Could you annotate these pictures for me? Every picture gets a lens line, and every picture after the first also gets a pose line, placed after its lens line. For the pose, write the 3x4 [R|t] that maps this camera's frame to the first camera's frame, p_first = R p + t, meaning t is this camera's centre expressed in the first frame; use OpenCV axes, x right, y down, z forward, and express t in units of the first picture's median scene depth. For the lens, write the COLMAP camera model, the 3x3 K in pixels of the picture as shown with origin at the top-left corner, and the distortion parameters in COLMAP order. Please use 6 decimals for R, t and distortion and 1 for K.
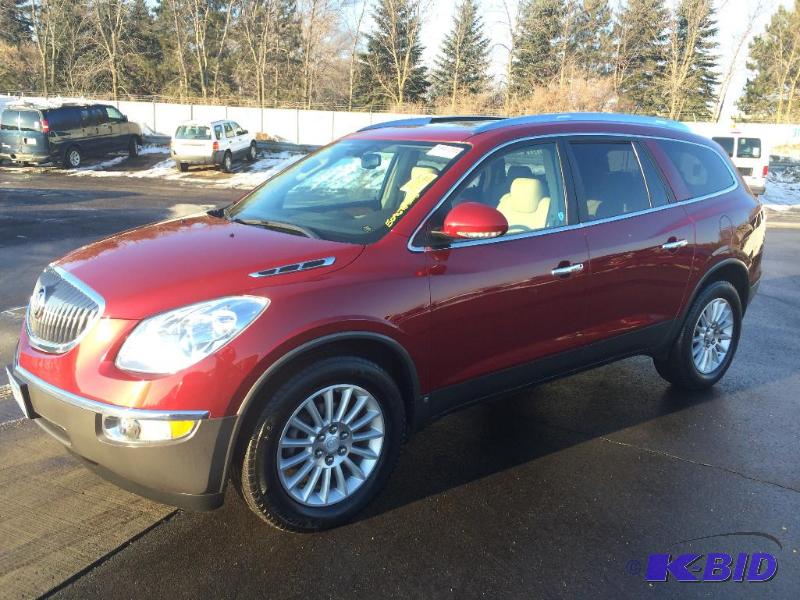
lens RADIAL K [[688.7, 0, 399.0], [0, 688.7, 301.9], [0, 0, 1]] dist [0.085486, -0.108435]
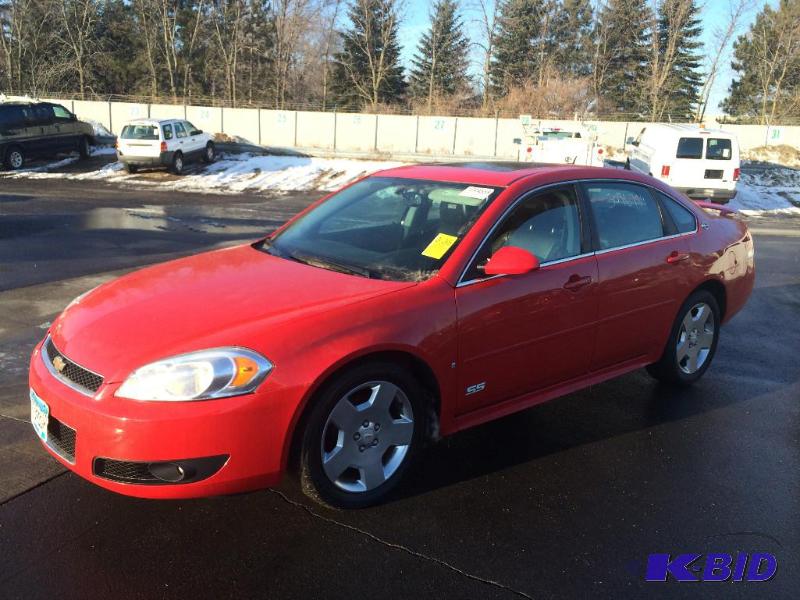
lens RADIAL K [[688.7, 0, 400.7], [0, 688.7, 302.5], [0, 0, 1]] dist [0.085486, -0.108435]
pose [[0.999993, 0.000253, 0.003720, 0.034602], [-0.000238, 0.999992, -0.004014, -0.004613], [-0.003721, 0.004013, 0.999985, 0.030062]]
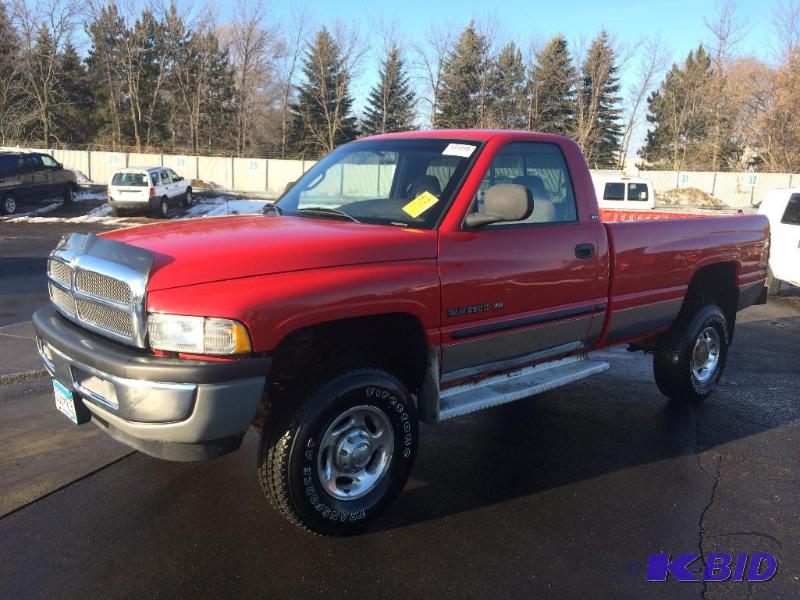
lens RADIAL K [[688.7, 0, 401.9], [0, 688.7, 308.6], [0, 0, 1]] dist [0.085486, -0.108435]
pose [[0.995363, -0.021203, 0.093824, 0.004771], [0.026278, 0.998238, -0.053197, 0.009778], [-0.092531, 0.055416, 0.994167, -0.040079]]
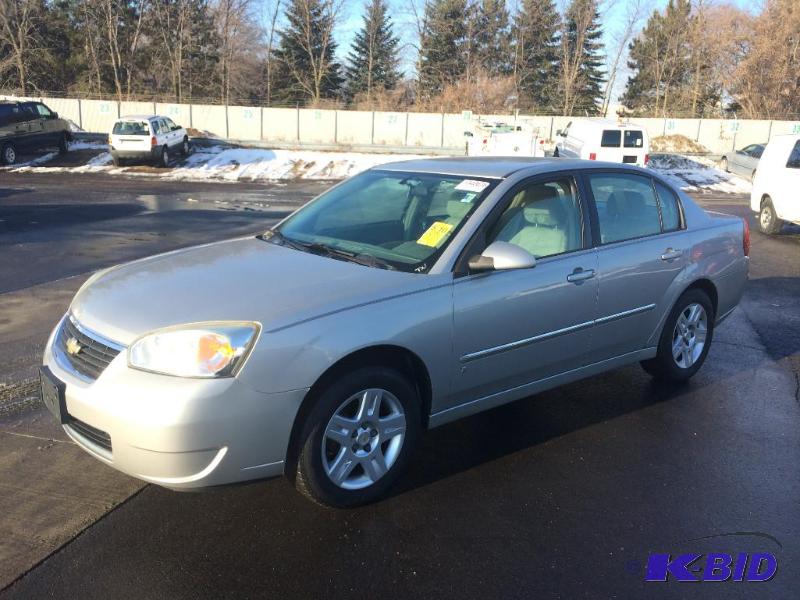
lens RADIAL K [[688.7, 0, 401.8], [0, 688.7, 308.8], [0, 0, 1]] dist [0.085486, -0.108435]
pose [[0.989505, -0.043556, 0.137779, -0.030998], [0.041233, 0.998956, 0.019671, 0.013796], [-0.138492, -0.013784, 0.990268, -0.058317]]
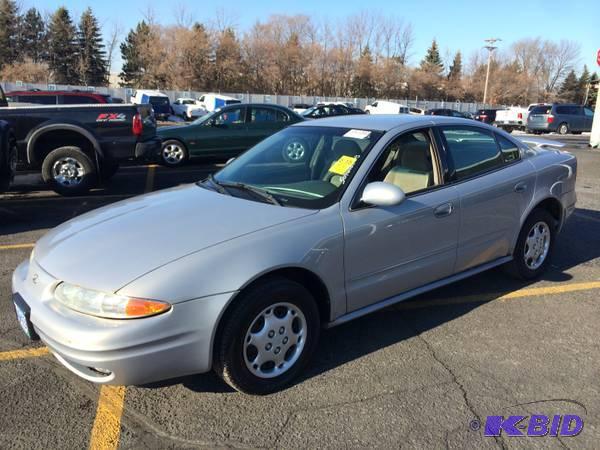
lens RADIAL K [[516.5, 0, 298.5], [0, 516.5, 219.3], [0, 0, 1]] dist [0.085486, -0.108435]
pose [[0.780944, -0.140012, 0.608706, -0.096486], [0.139922, 0.989000, 0.047972, 0.135250], [-0.608727, 0.047708, 0.791944, -0.527227]]
